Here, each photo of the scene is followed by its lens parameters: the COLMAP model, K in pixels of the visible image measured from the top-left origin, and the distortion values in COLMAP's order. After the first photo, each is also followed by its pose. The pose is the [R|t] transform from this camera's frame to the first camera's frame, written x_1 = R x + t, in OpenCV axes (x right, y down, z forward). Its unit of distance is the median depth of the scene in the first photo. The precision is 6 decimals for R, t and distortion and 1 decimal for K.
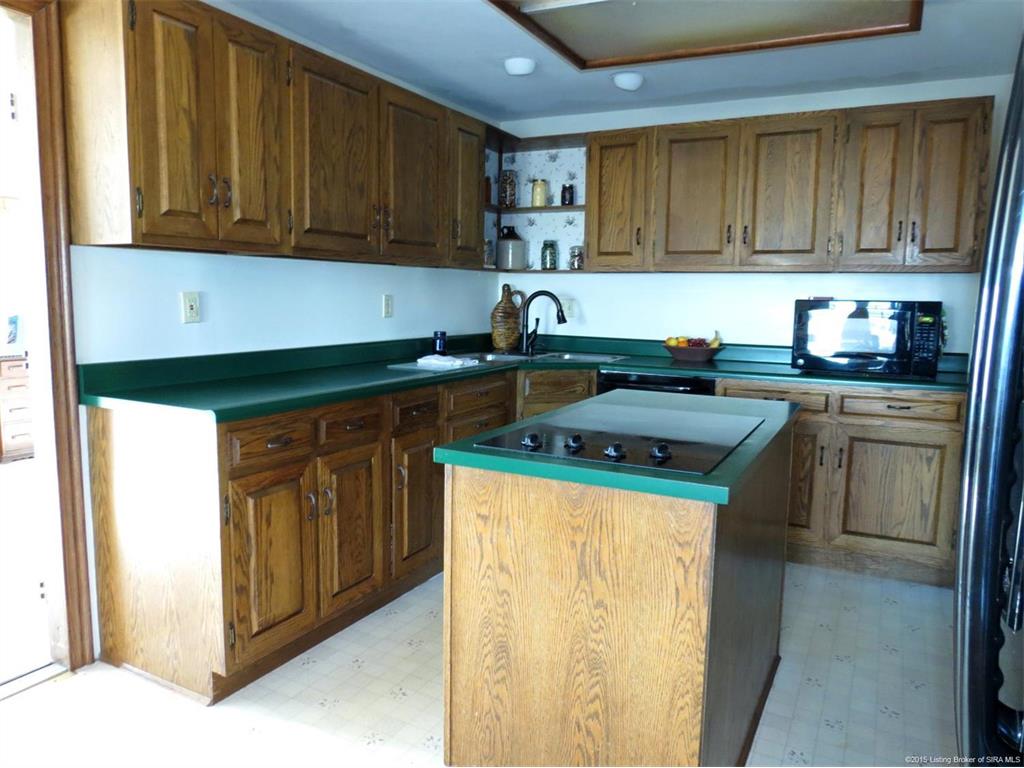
lens RADIAL K [[723.0, 0, 514.2], [0, 723.0, 385.0], [0, 0, 1]] dist [-0.048941, 0.025159]
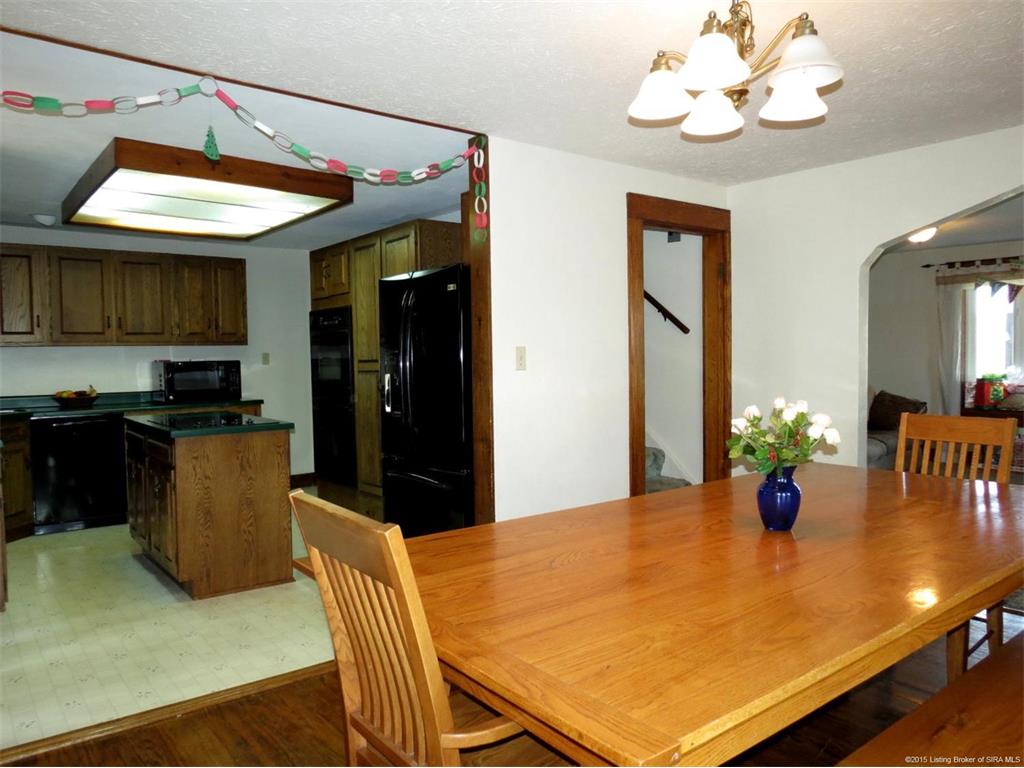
lens RADIAL K [[723.0, 0, 510.4], [0, 723.0, 385.0], [0, 0, 1]] dist [-0.048941, 0.025159]
pose [[0.389848, -0.059441, 0.918959, -0.835432], [0.132998, 0.991087, 0.007685, 0.031857], [-0.911224, 0.119224, 0.394279, -0.413115]]
